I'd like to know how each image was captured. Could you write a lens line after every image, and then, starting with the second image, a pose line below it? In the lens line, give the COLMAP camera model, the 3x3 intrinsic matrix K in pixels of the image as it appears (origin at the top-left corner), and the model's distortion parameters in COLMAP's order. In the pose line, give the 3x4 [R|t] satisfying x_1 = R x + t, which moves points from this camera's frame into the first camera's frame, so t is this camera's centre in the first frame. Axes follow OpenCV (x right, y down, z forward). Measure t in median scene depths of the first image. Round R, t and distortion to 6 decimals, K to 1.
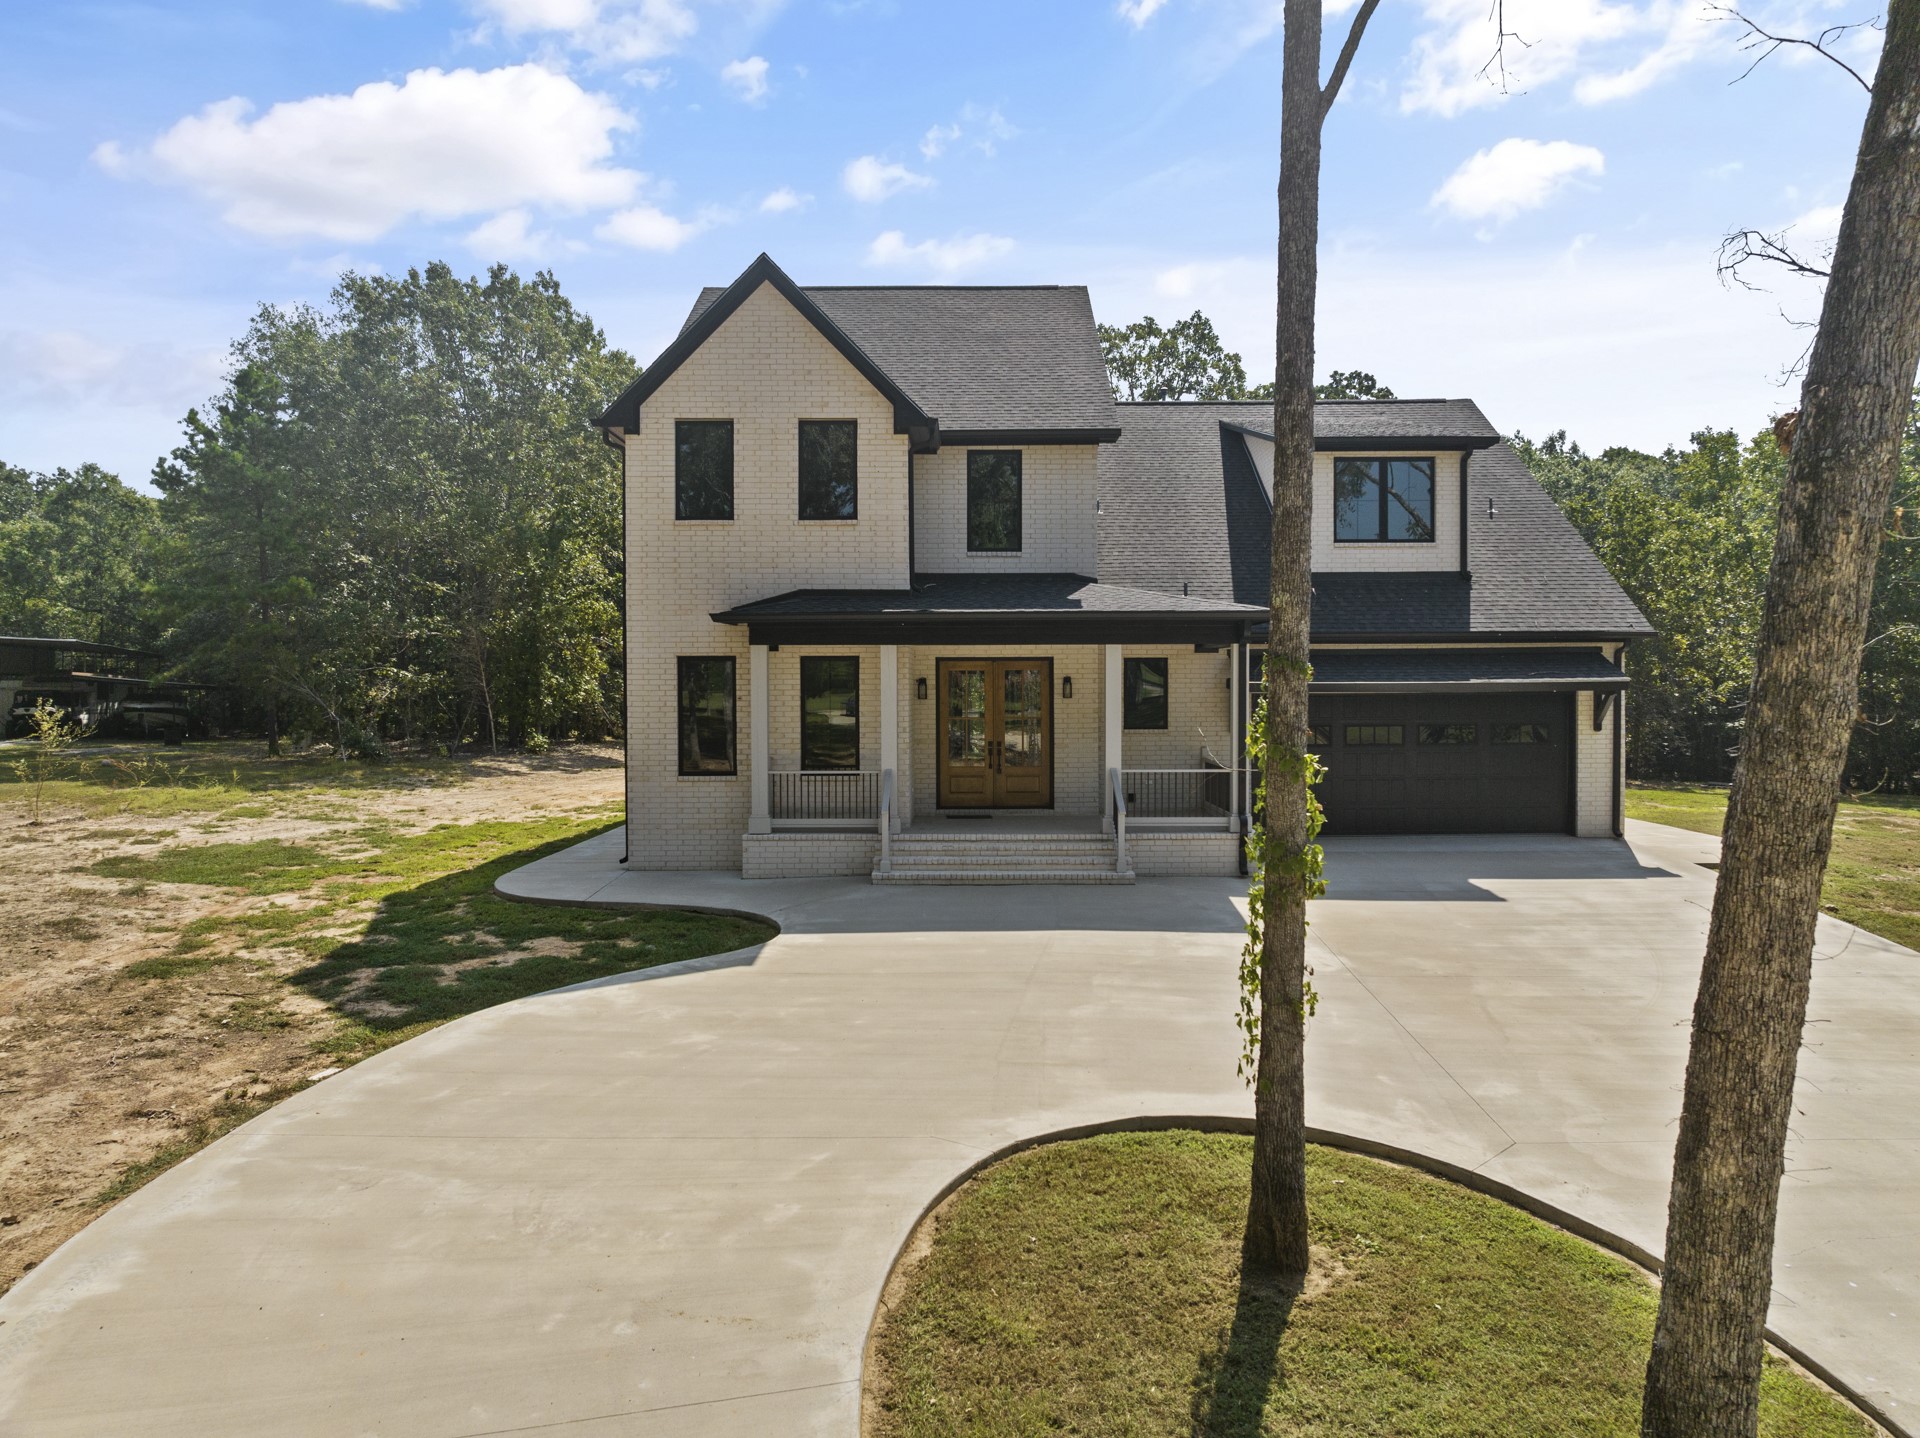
lens RADIAL K [[1342.2, 0, 960.0], [0, 1342.2, 719.0], [0, 0, 1]] dist [-0.048761, 0.004498]
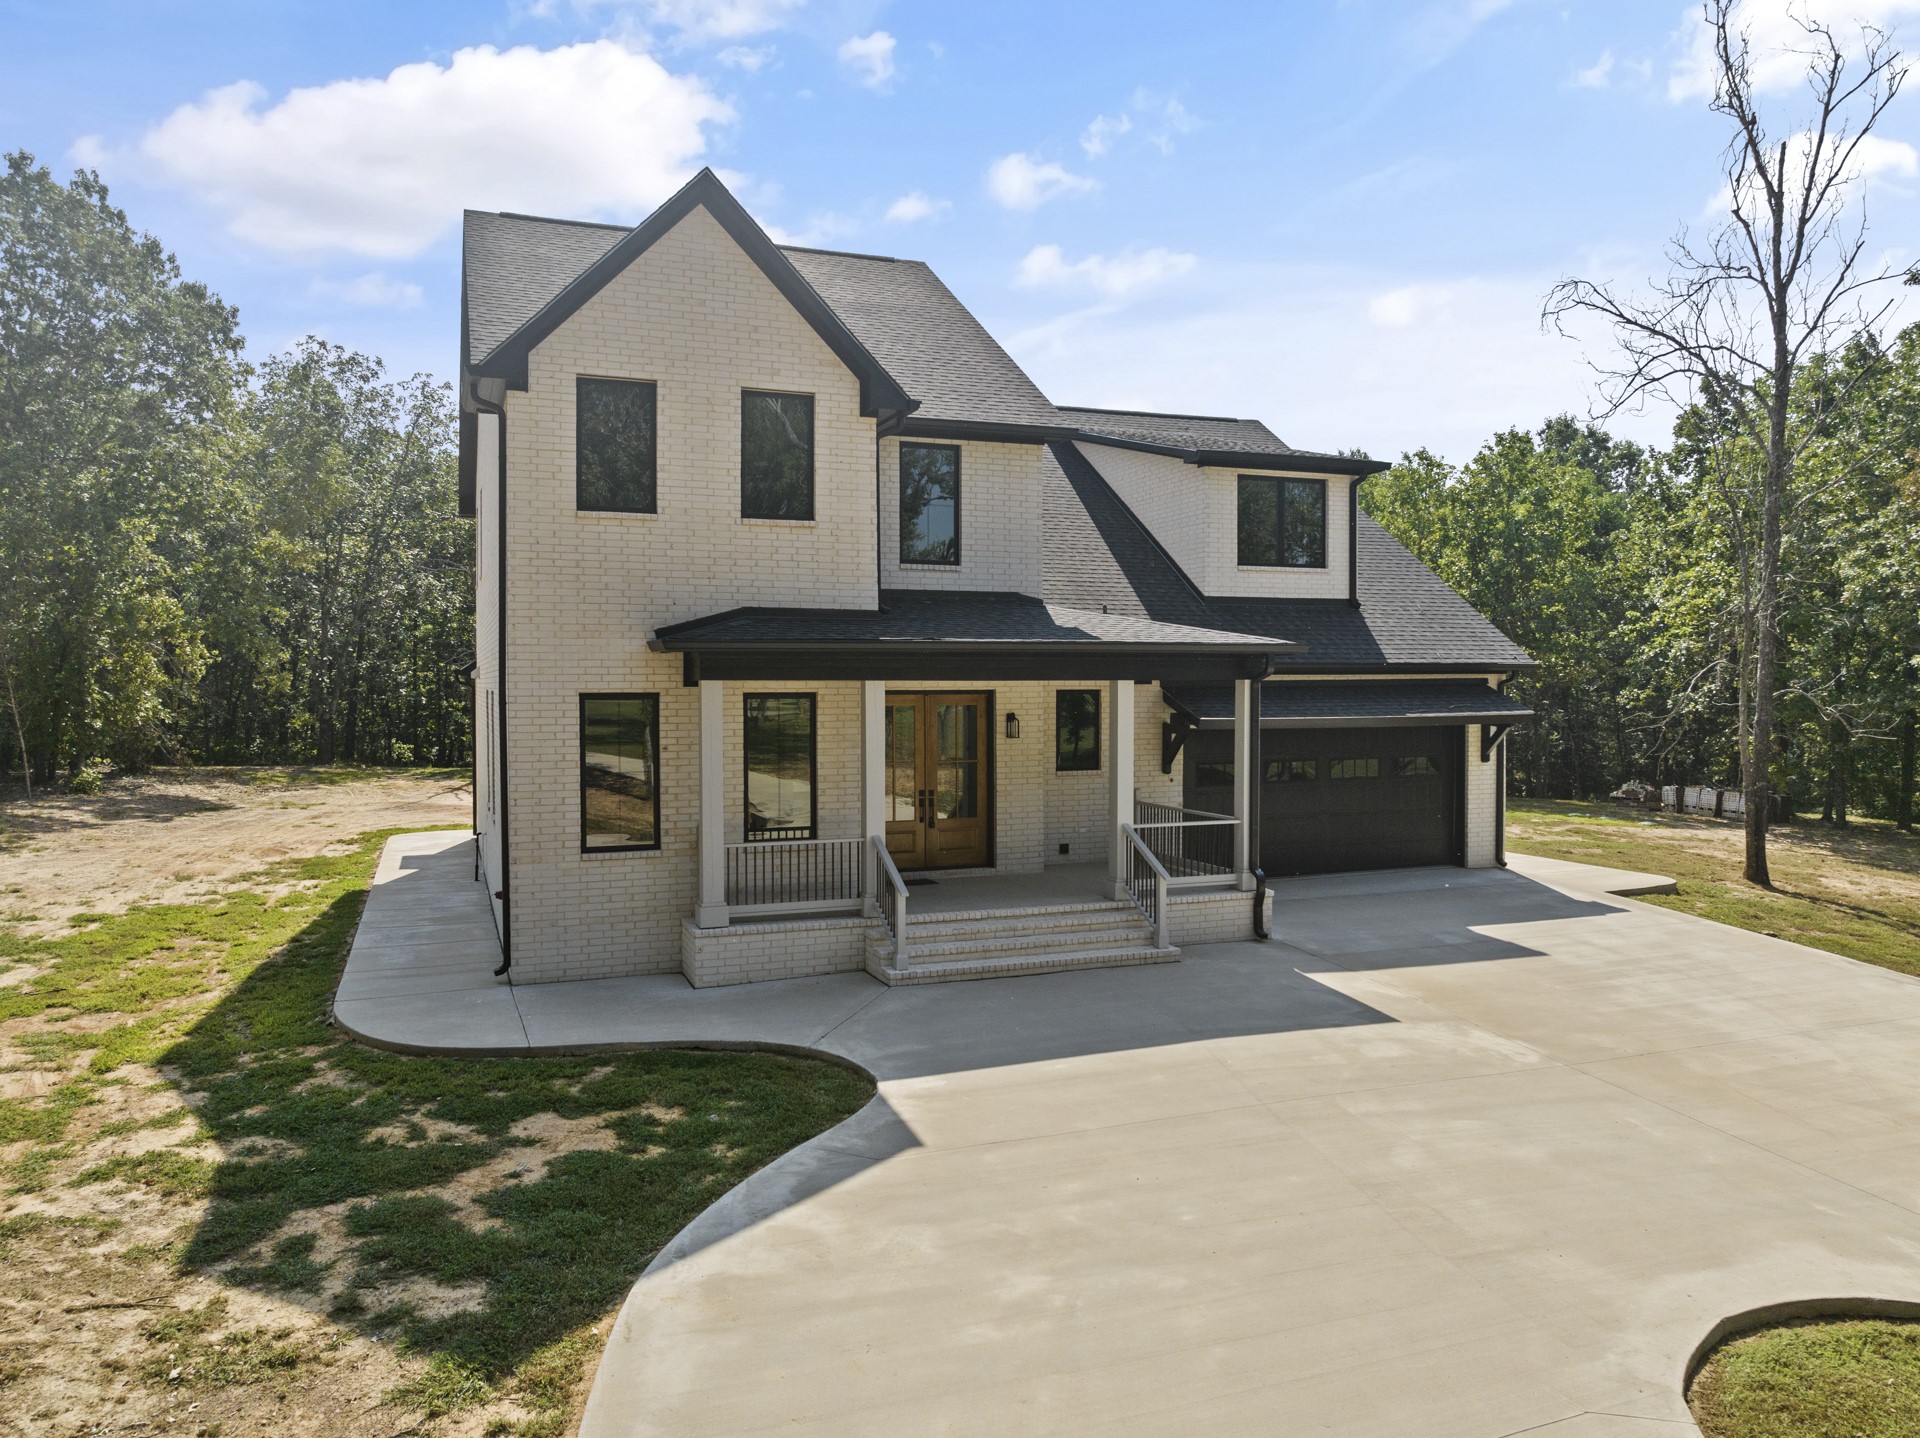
lens RADIAL K [[1345.8, 0, 963.3], [0, 1345.8, 718.7], [0, 0, 1]] dist [-0.044767, 0.005586]
pose [[0.927400, -0.008854, 0.373965, -0.289892], [0.008838, 0.999959, 0.001758, -0.031837], [-0.373966, 0.001675, 0.927441, 0.227107]]
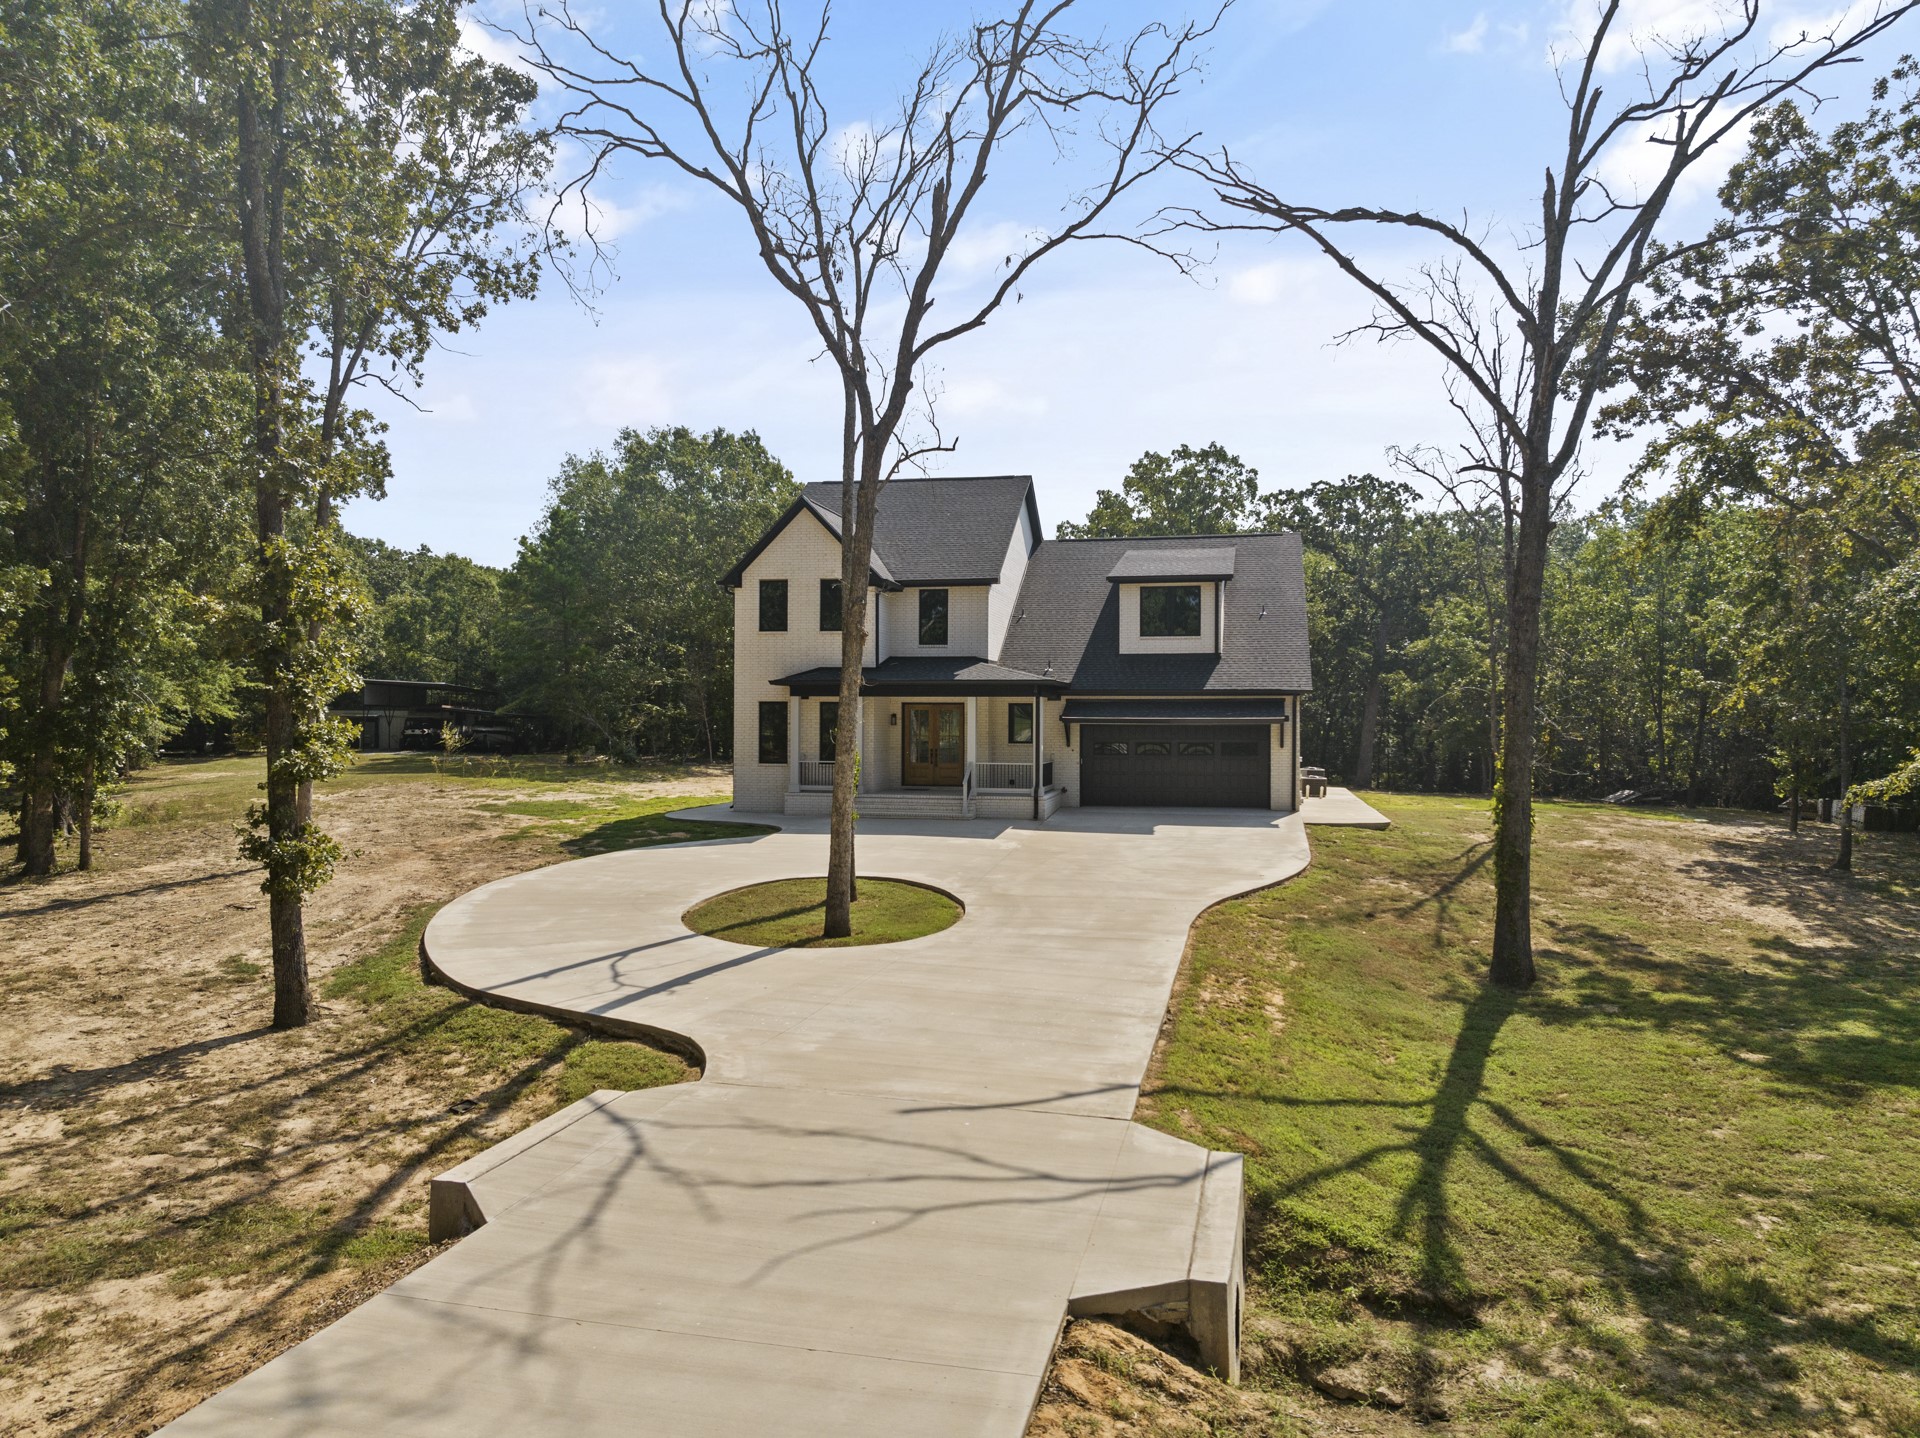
lens RADIAL K [[1334.0, 0, 951.8], [0, 1334.0, 714.8], [0, 0, 1]] dist [-0.047590, -0.000677]
pose [[0.979061, 0.007776, -0.203417, 0.450823], [-0.013737, 0.999516, -0.027908, 0.022262], [0.203101, 0.030118, 0.978694, -0.823710]]
